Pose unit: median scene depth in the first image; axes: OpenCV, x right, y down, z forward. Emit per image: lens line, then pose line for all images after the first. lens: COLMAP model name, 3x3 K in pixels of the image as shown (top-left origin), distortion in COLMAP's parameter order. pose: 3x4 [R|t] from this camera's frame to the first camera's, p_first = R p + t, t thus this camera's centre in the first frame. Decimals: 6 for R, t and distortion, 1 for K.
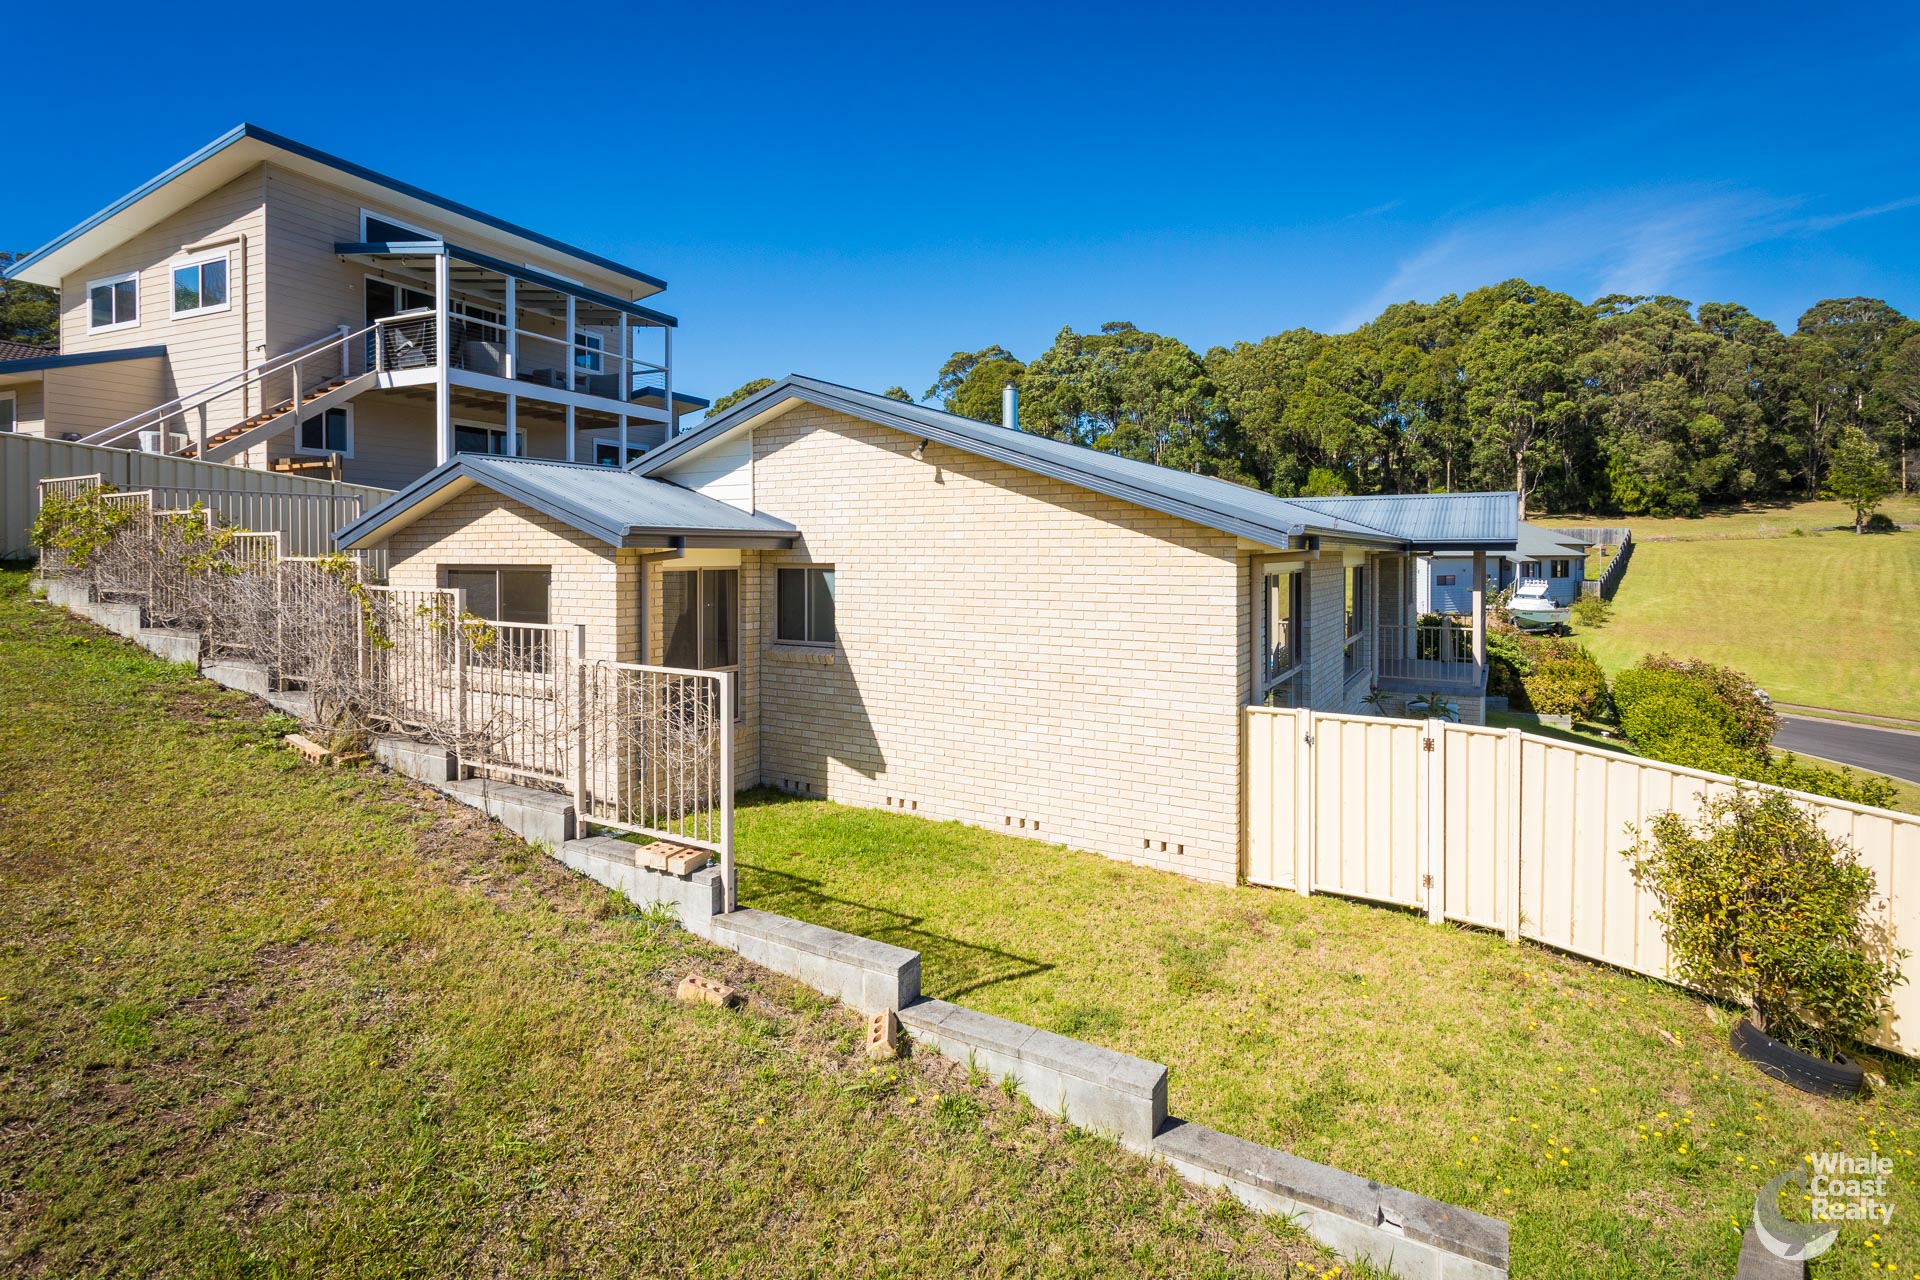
lens RADIAL K [[636.2, 0, 1040.7], [0, 636.2, 575.2], [0, 0, 1]] dist [0.000090, 0.000331]
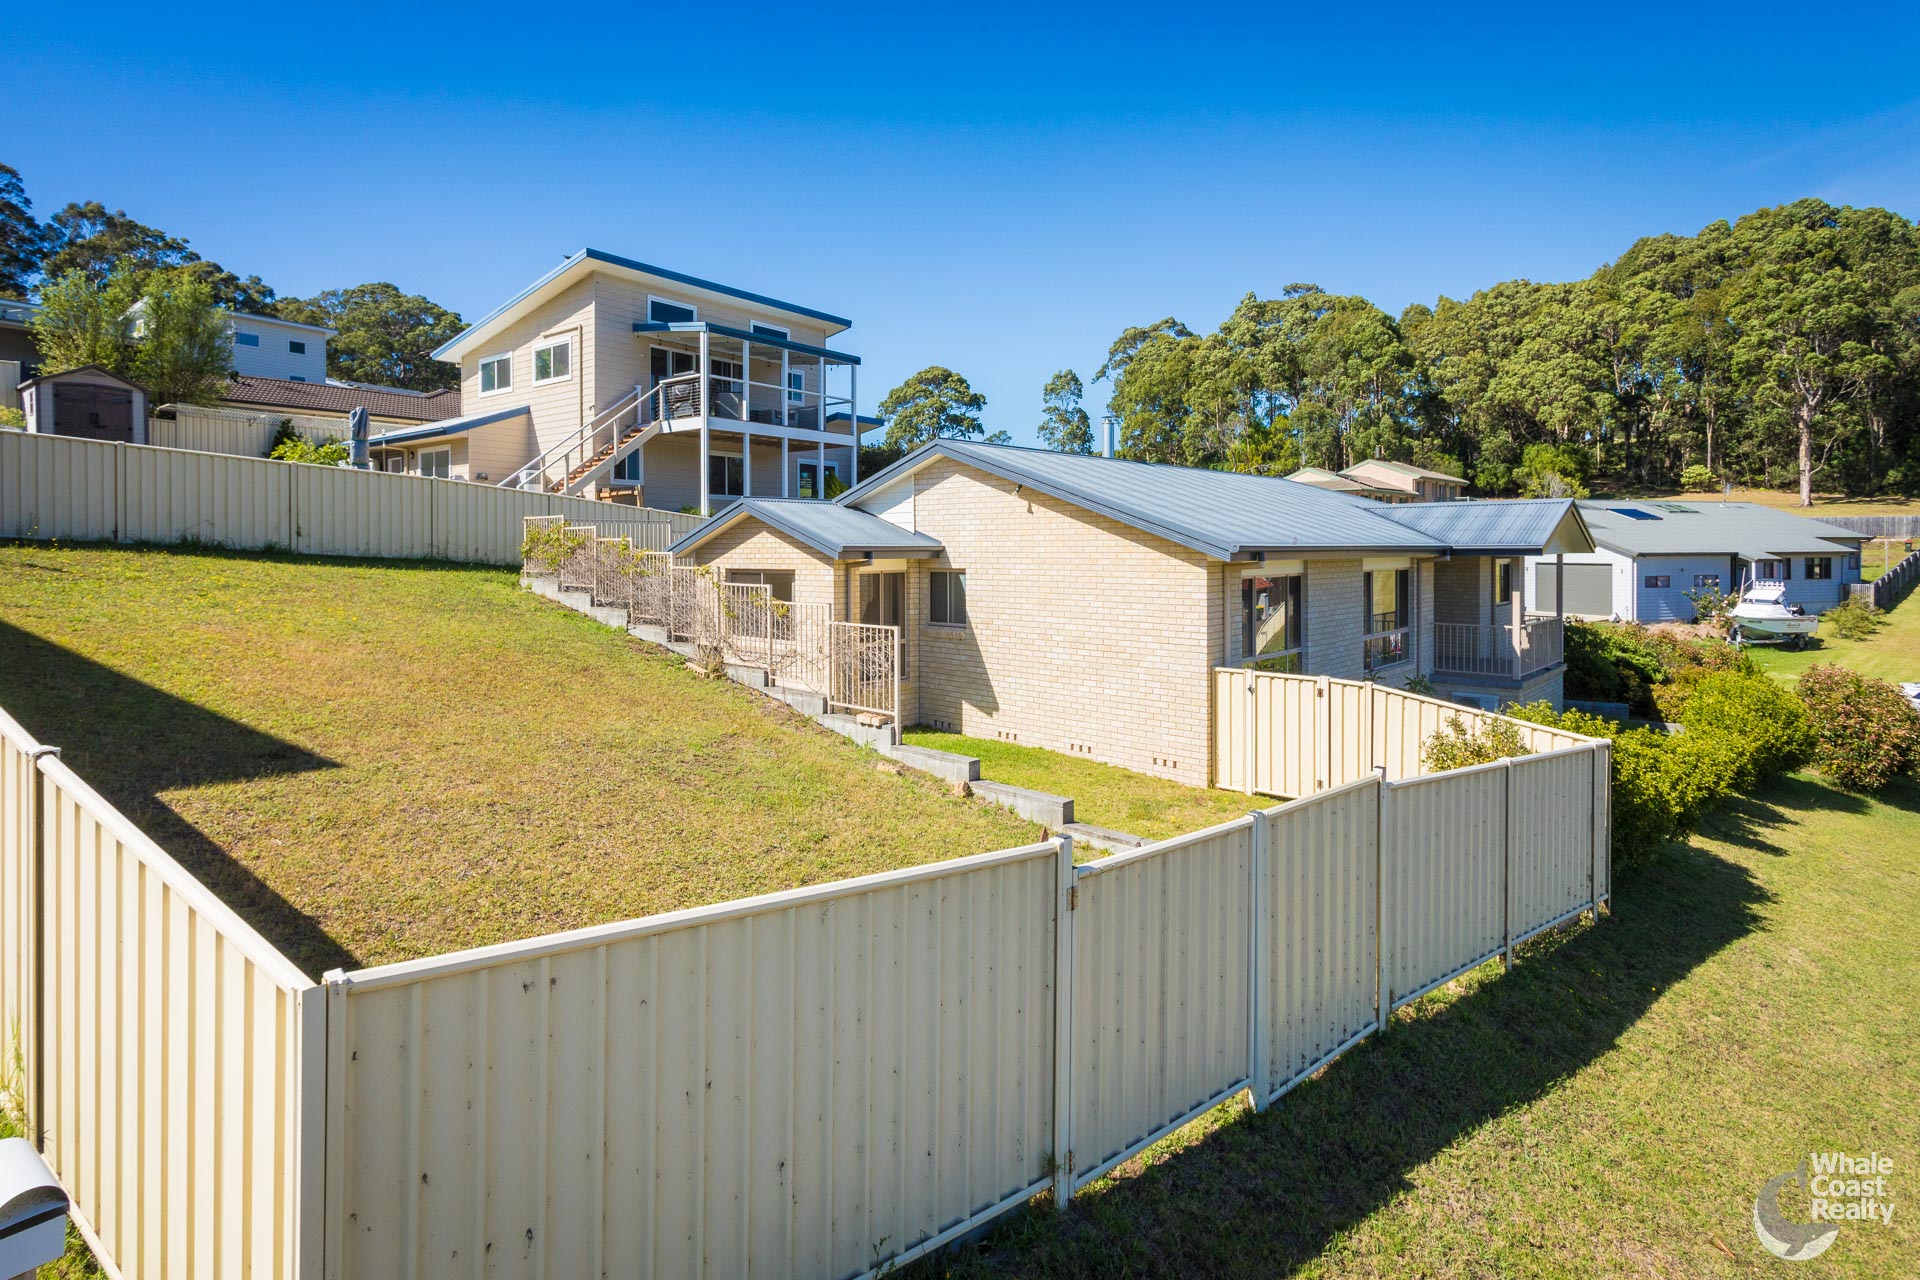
lens RADIAL K [[939.9, 0, 963.4], [0, 939.9, 581.2], [0, 0, 1]] dist [0.000510, 0.000328]
pose [[0.924028, 0.003783, -0.382305, 0.400209], [0.000991, 0.999924, 0.012289, -0.013327], [0.382323, -0.011734, 0.923954, -0.796609]]
